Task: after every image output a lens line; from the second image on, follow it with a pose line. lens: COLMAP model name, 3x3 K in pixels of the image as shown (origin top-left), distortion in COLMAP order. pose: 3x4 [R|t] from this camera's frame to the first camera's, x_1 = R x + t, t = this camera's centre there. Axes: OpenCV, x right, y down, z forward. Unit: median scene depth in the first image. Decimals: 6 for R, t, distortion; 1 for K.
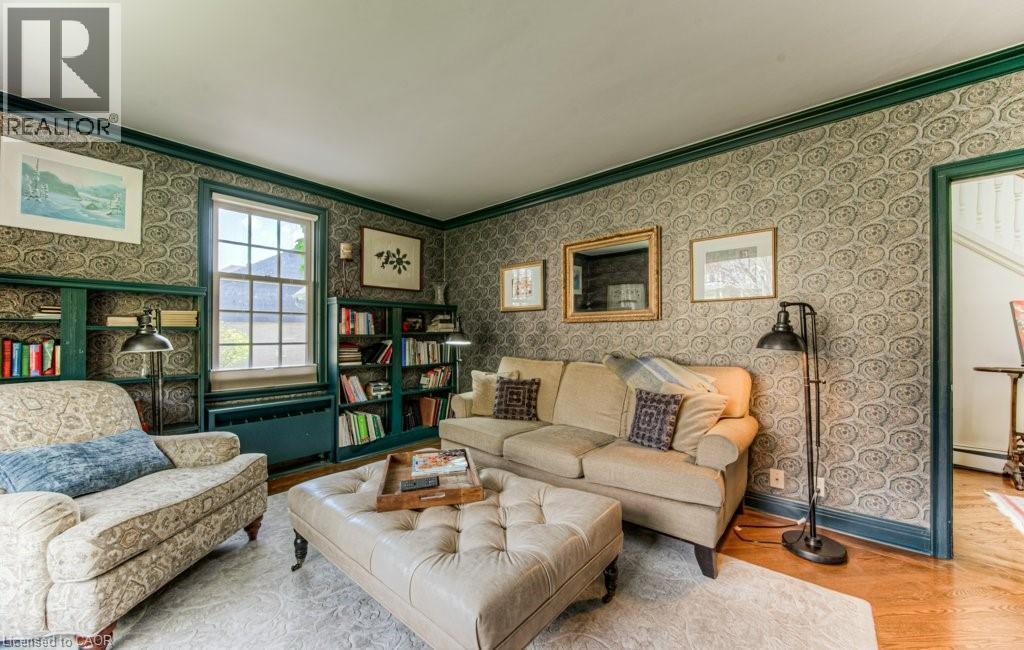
lens RADIAL K [[382.8, 0, 512.9], [0, 382.8, 330.9], [0, 0, 1]] dist [-0.007637, 0.000022]
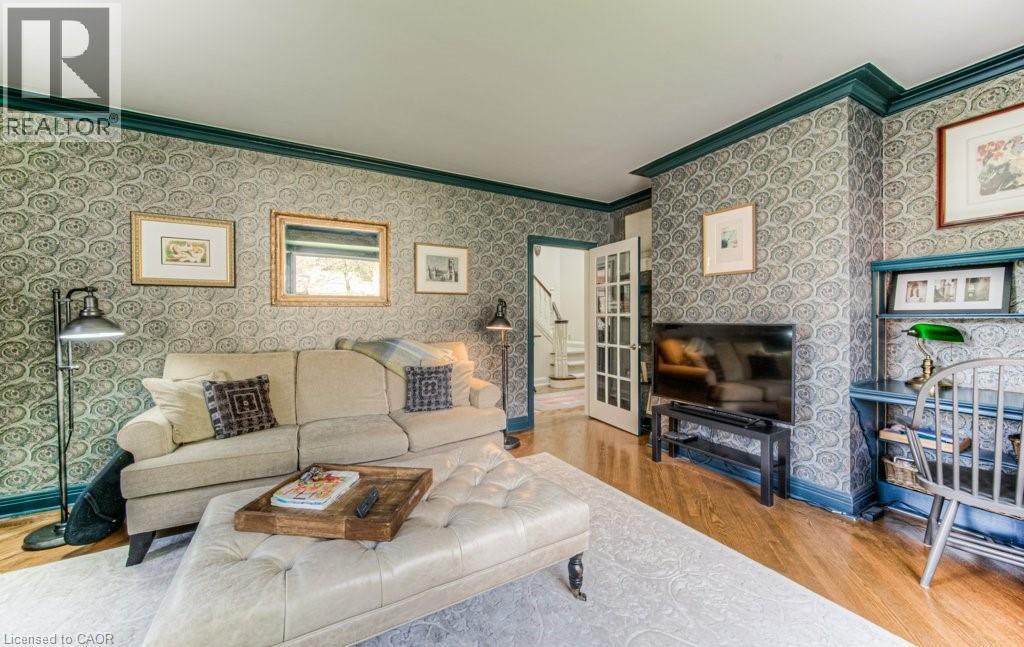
lens RADIAL K [[382.8, 0, 516.0], [0, 382.8, 319.6], [0, 0, 1]] dist [-0.007637, 0.000022]
pose [[0.329332, -0.005721, 0.944197, -0.984120], [-0.005044, 0.999957, 0.007818, 0.000073], [-0.944201, -0.007337, 0.329289, 0.472456]]
